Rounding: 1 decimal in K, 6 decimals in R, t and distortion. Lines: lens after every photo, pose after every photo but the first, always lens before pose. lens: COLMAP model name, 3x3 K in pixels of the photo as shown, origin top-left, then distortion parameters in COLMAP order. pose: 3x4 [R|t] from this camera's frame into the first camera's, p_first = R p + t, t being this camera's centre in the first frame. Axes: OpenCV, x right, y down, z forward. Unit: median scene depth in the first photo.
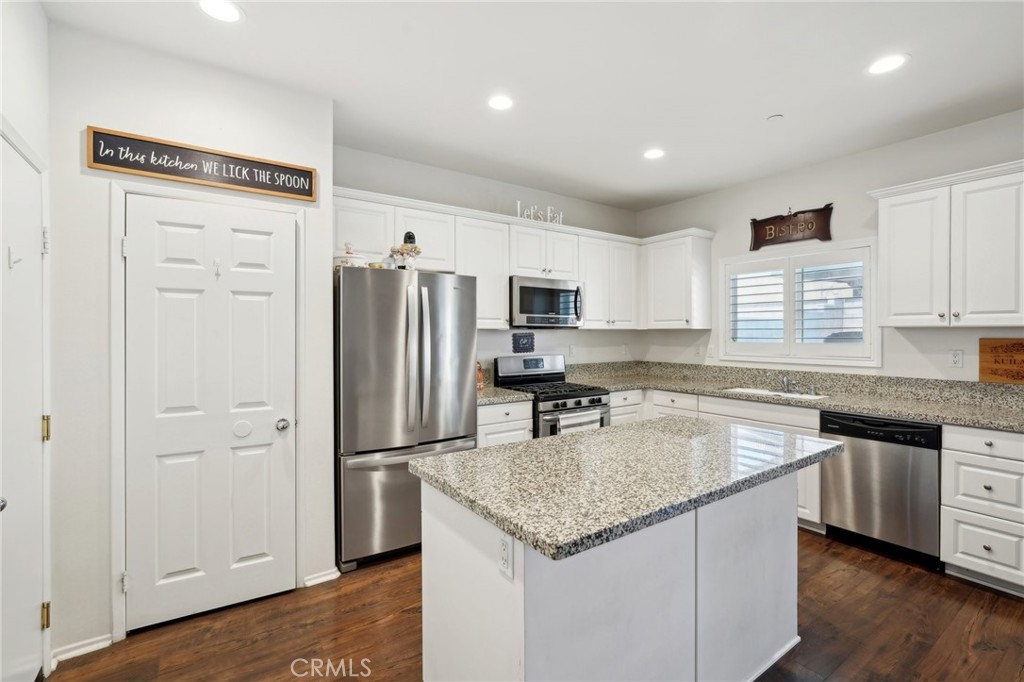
lens RADIAL K [[459.1, 0, 513.4], [0, 459.1, 336.9], [0, 0, 1]] dist [-0.002850, 0.000272]
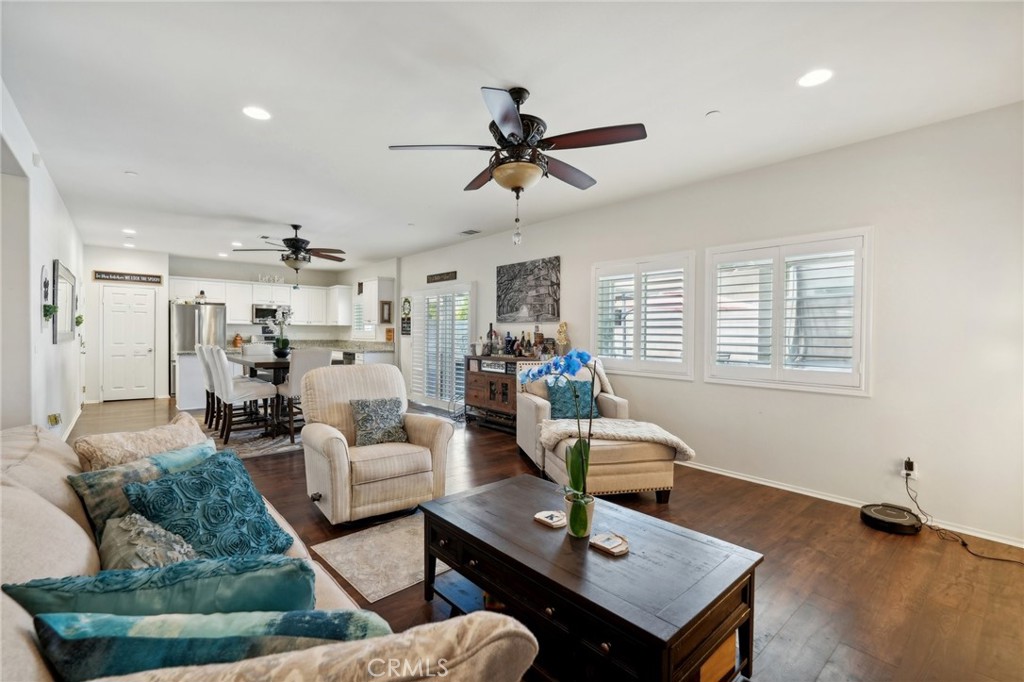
lens RADIAL K [[448.3, 0, 512.0], [0, 448.3, 341.0], [0, 0, 1]] dist [-0.002982, 0.000073]
pose [[0.993886, 0.007898, 0.110132, 1.425970], [-0.008516, 0.999951, 0.005145, 0.063637], [-0.110086, -0.006051, 0.993904, -2.060519]]
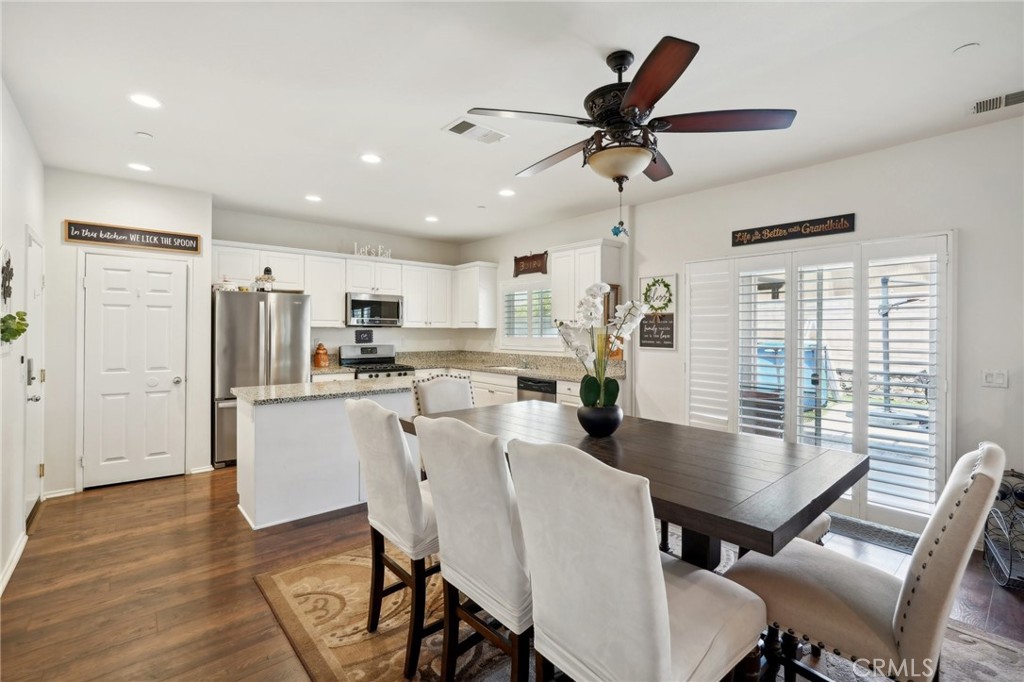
lens RADIAL K [[463.1, 0, 512.9], [0, 463.1, 331.6], [0, 0, 1]] dist [0.001989, 0.000902]
pose [[0.995112, 0.005969, 0.098572, 0.471652], [-0.005347, 0.999964, -0.006575, 0.005456], [-0.098608, 0.006016, 0.995108, -0.706157]]
